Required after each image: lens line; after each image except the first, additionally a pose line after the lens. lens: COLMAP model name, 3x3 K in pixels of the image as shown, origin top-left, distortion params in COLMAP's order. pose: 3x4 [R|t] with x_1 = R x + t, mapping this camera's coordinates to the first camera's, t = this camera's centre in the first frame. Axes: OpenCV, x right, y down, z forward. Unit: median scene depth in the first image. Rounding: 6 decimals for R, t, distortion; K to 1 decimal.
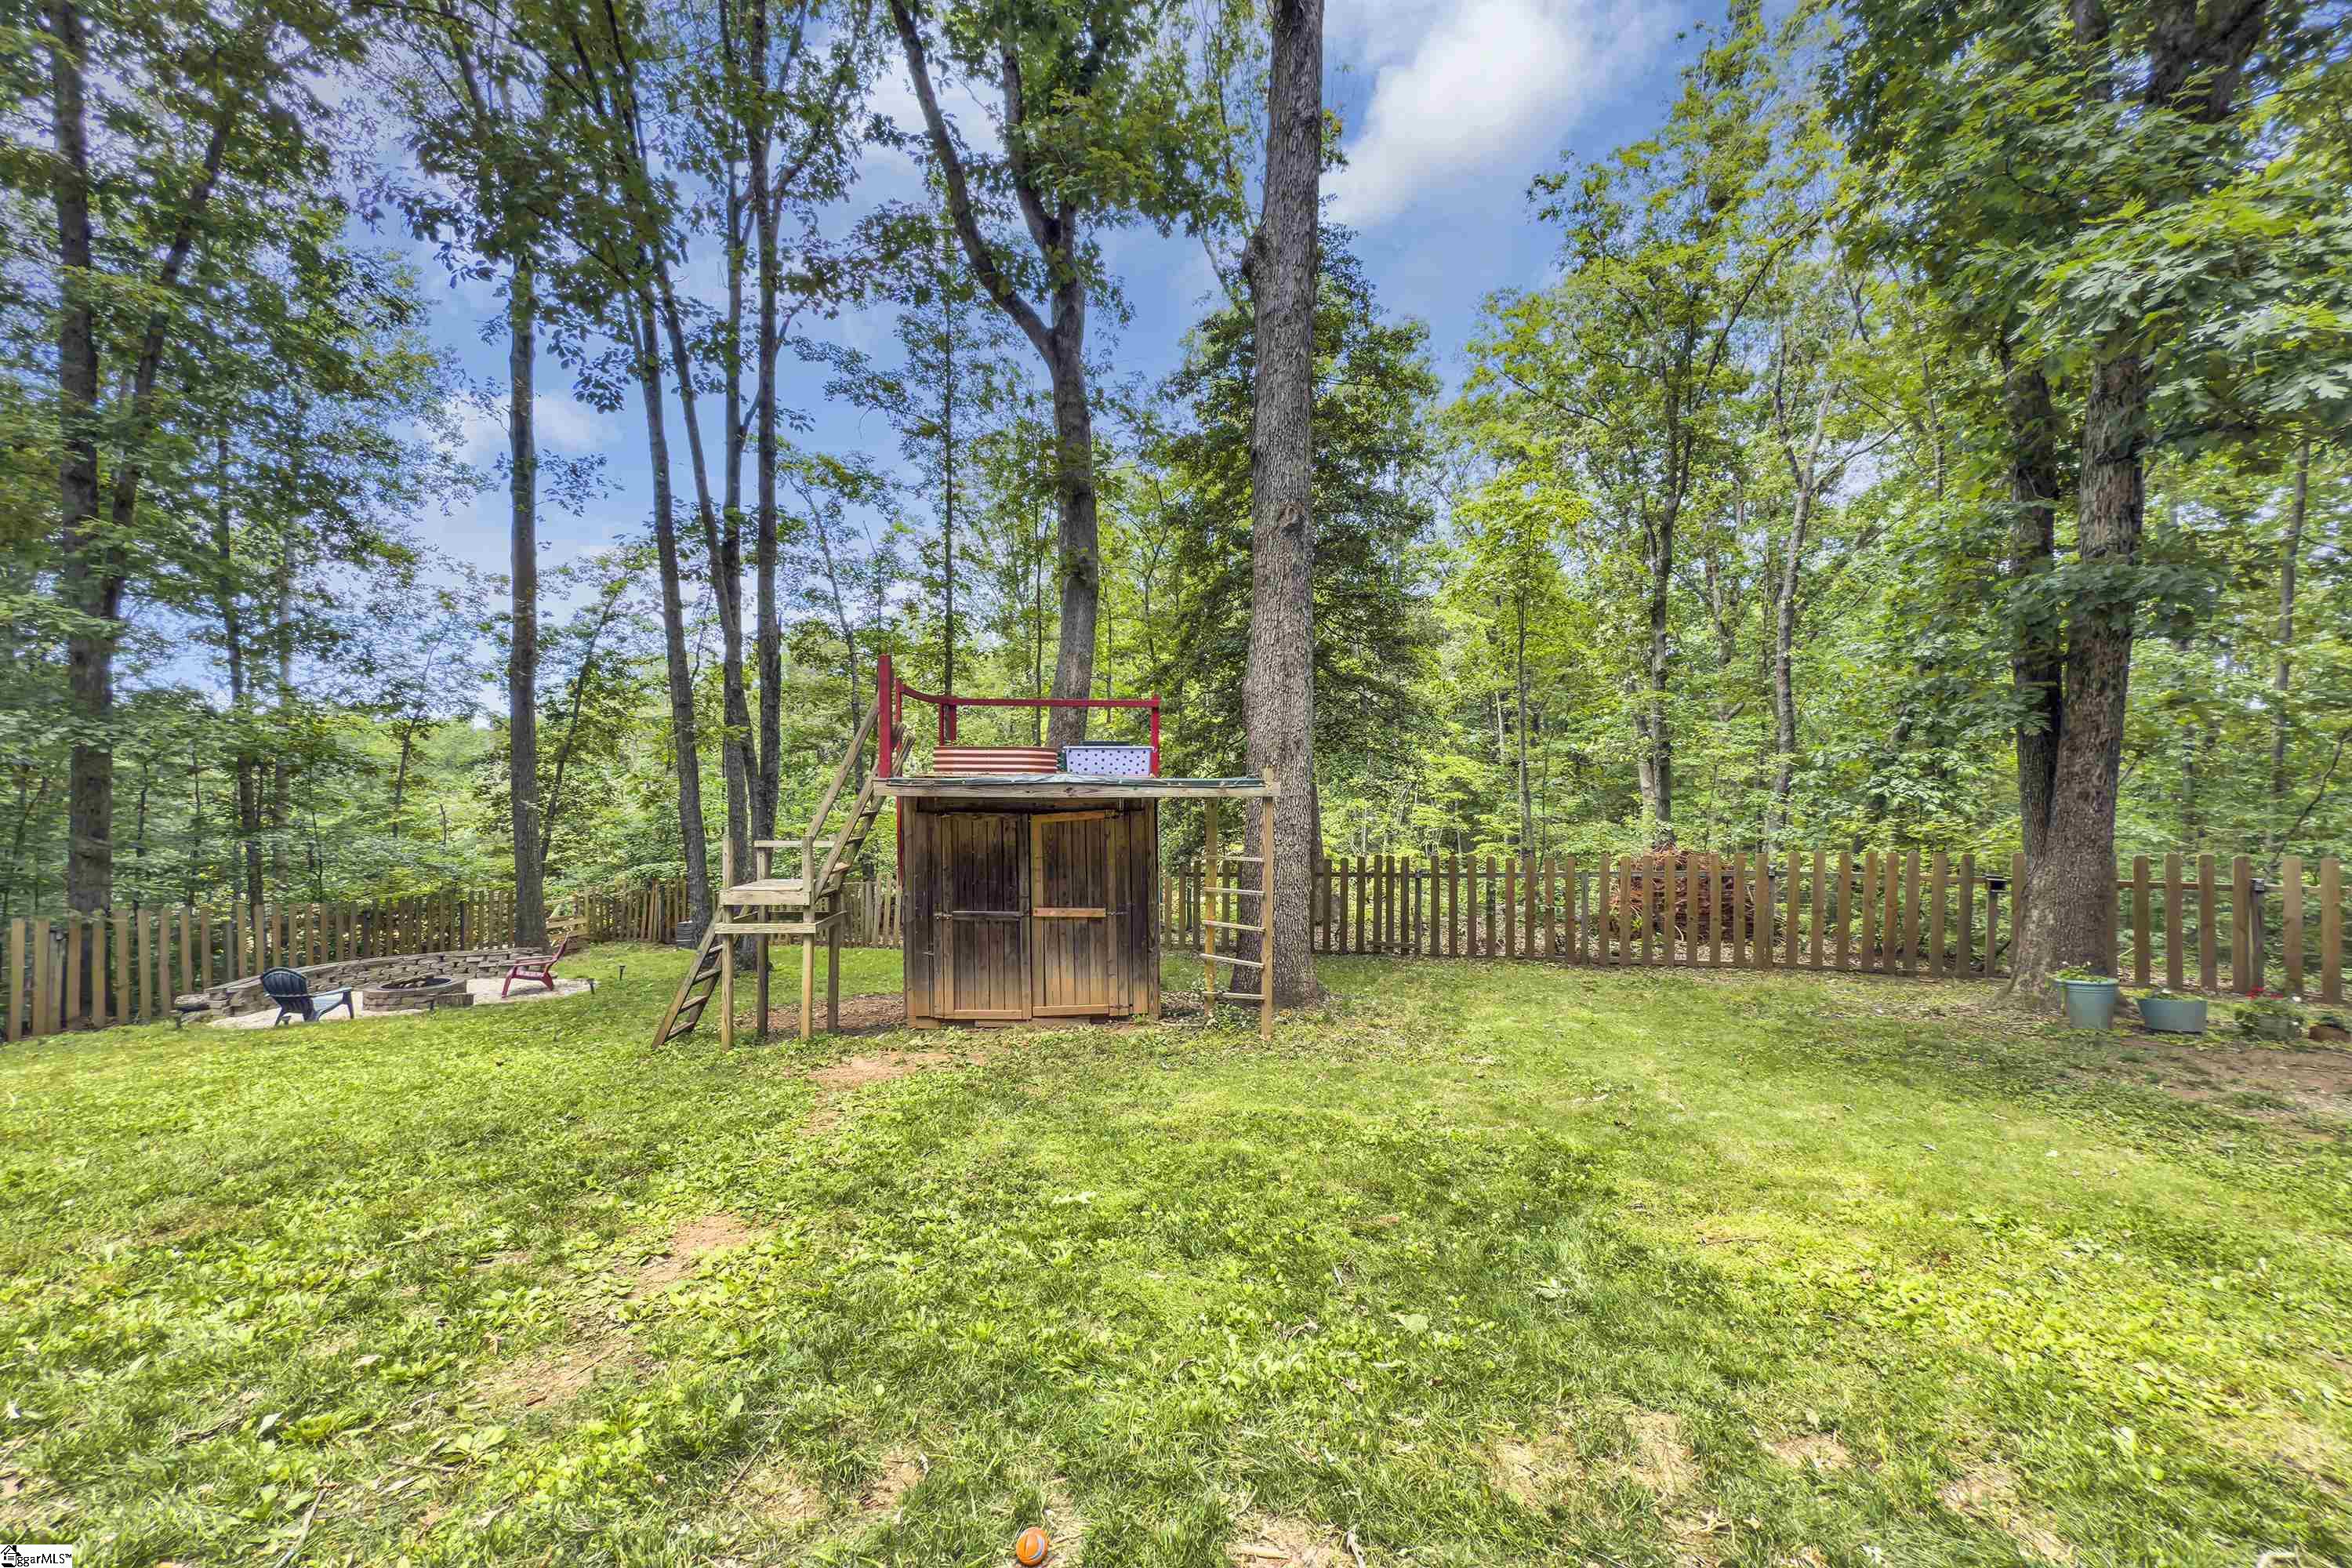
lens RADIAL K [[940.6, 0, 1192.6], [0, 940.6, 786.0], [0, 0, 1]] dist [0.002075, 0.000219]
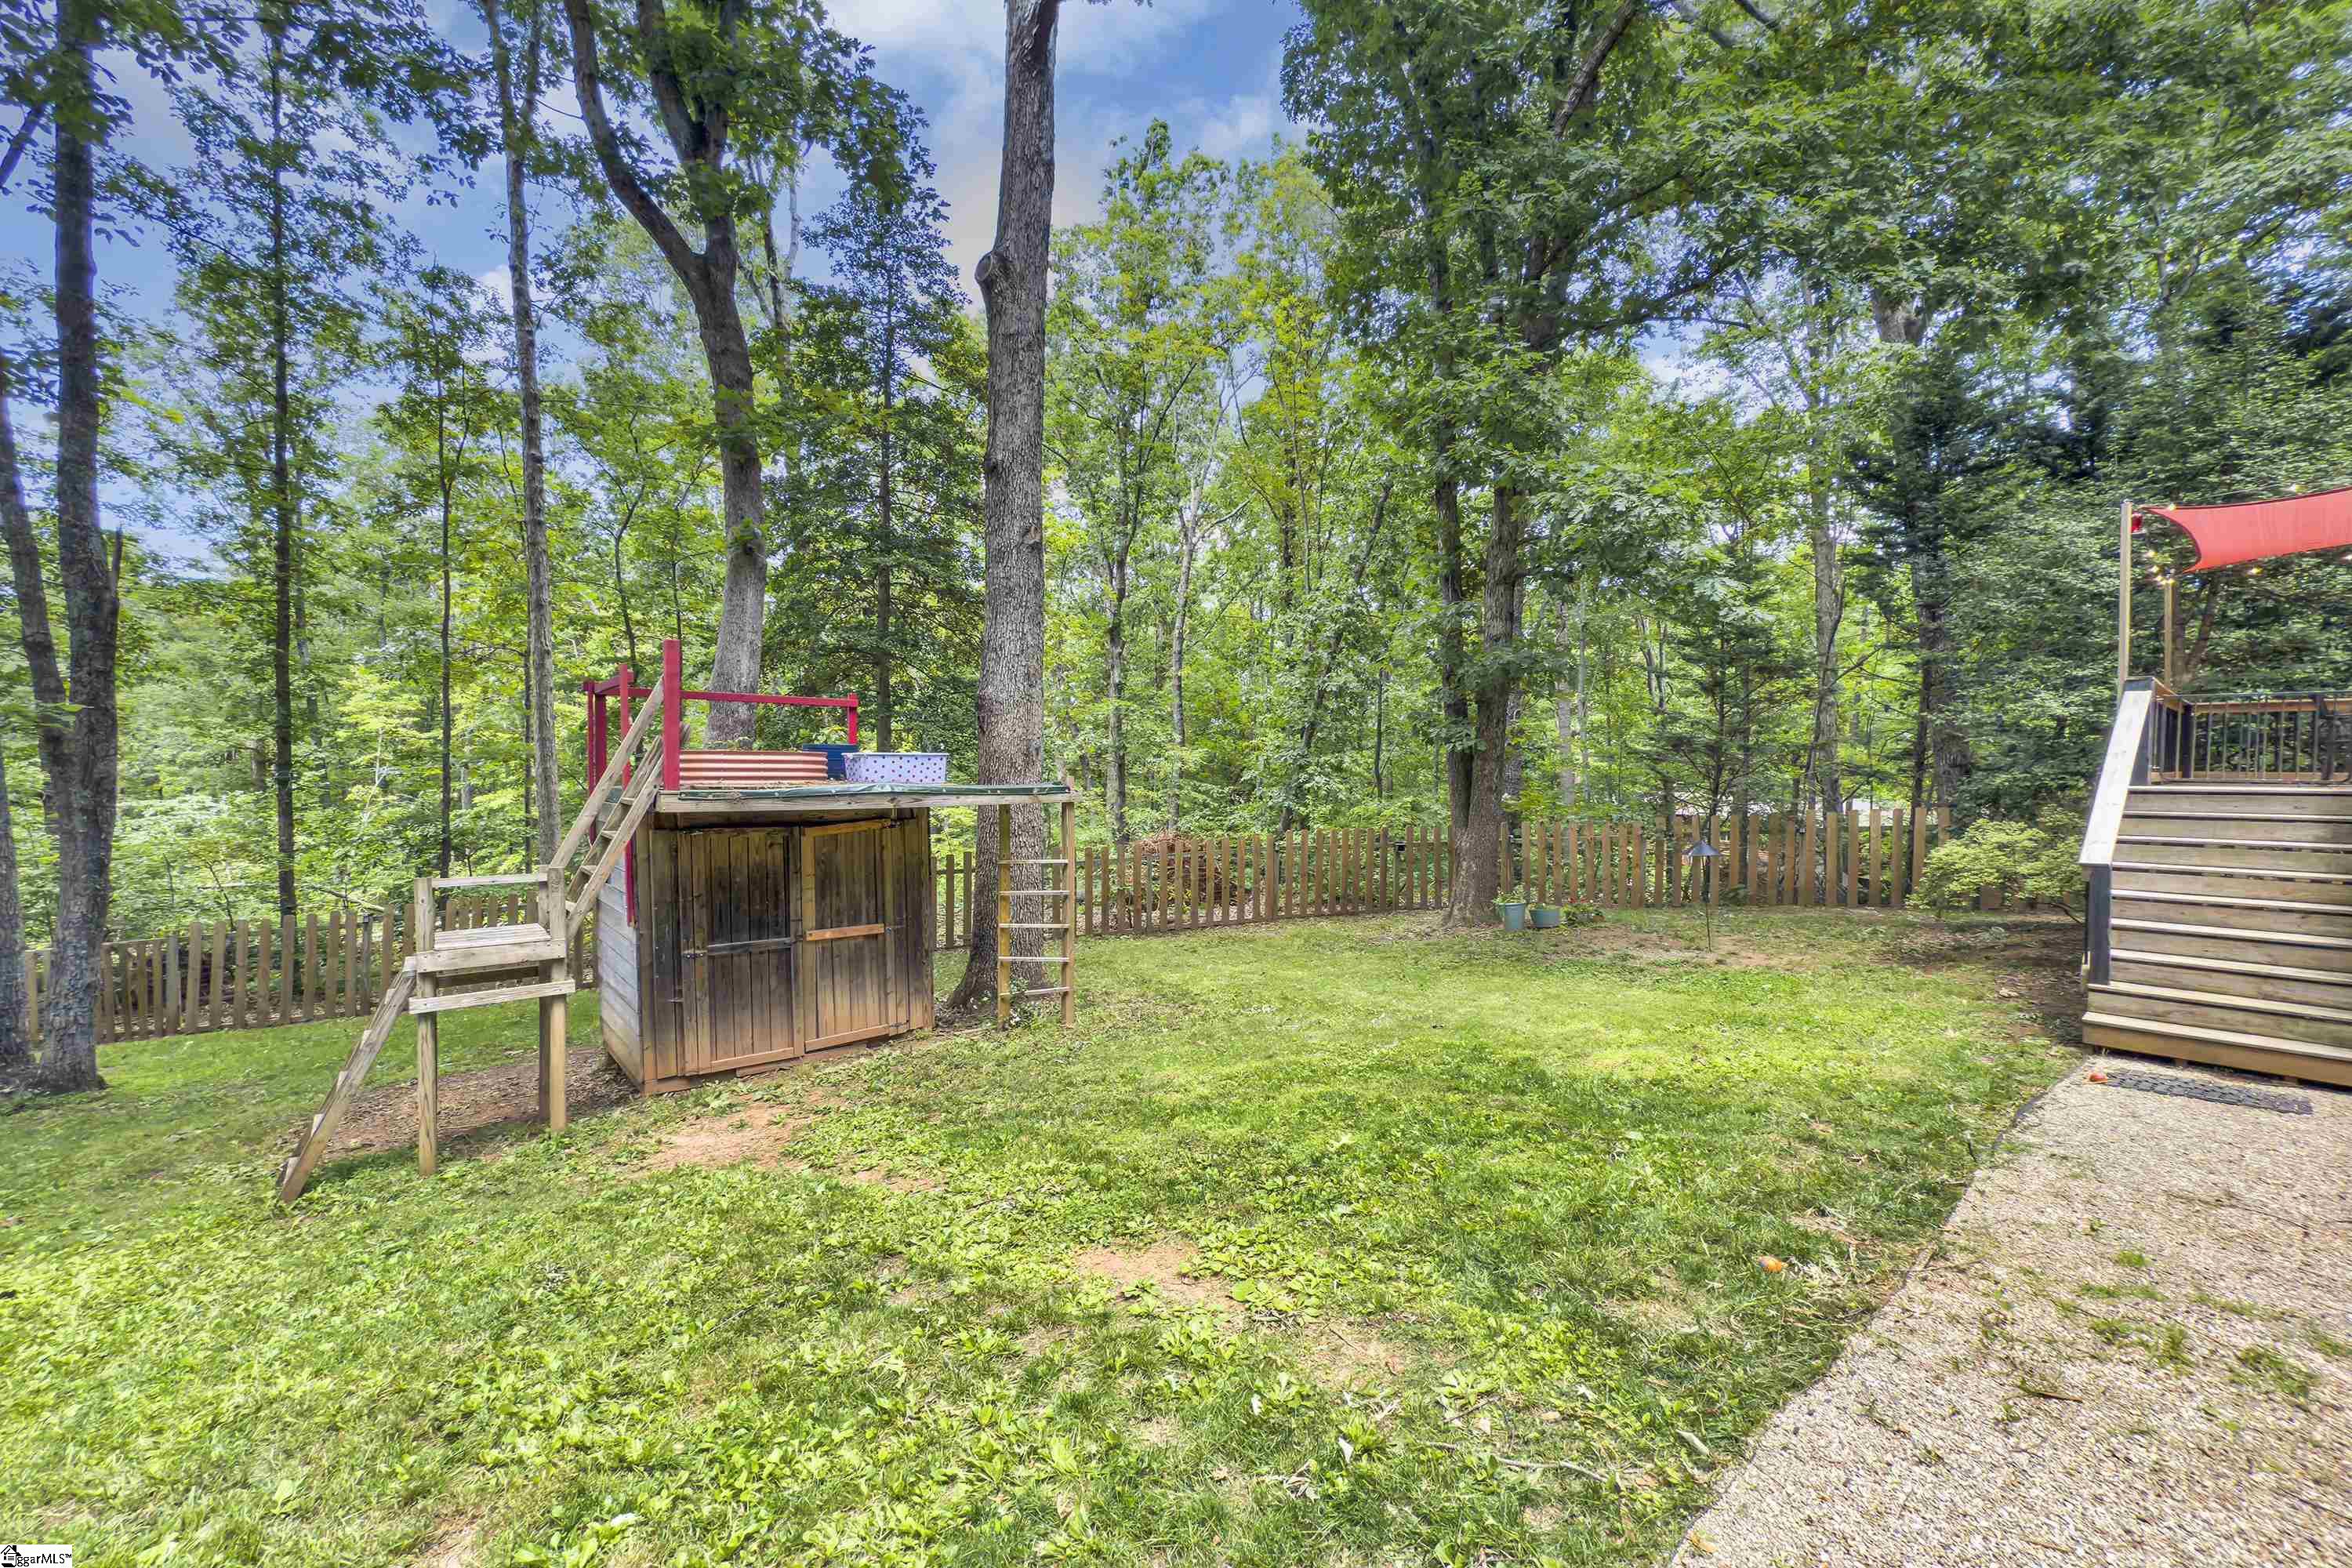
lens RADIAL K [[940.6, 0, 1172.2], [0, 940.6, 789.1], [0, 0, 1]] dist [0.002075, 0.000219]
pose [[0.779217, -0.015219, 0.626569, -0.456994], [0.006561, 0.999848, 0.016126, -0.018636], [-0.626720, -0.008454, 0.779199, 0.080874]]
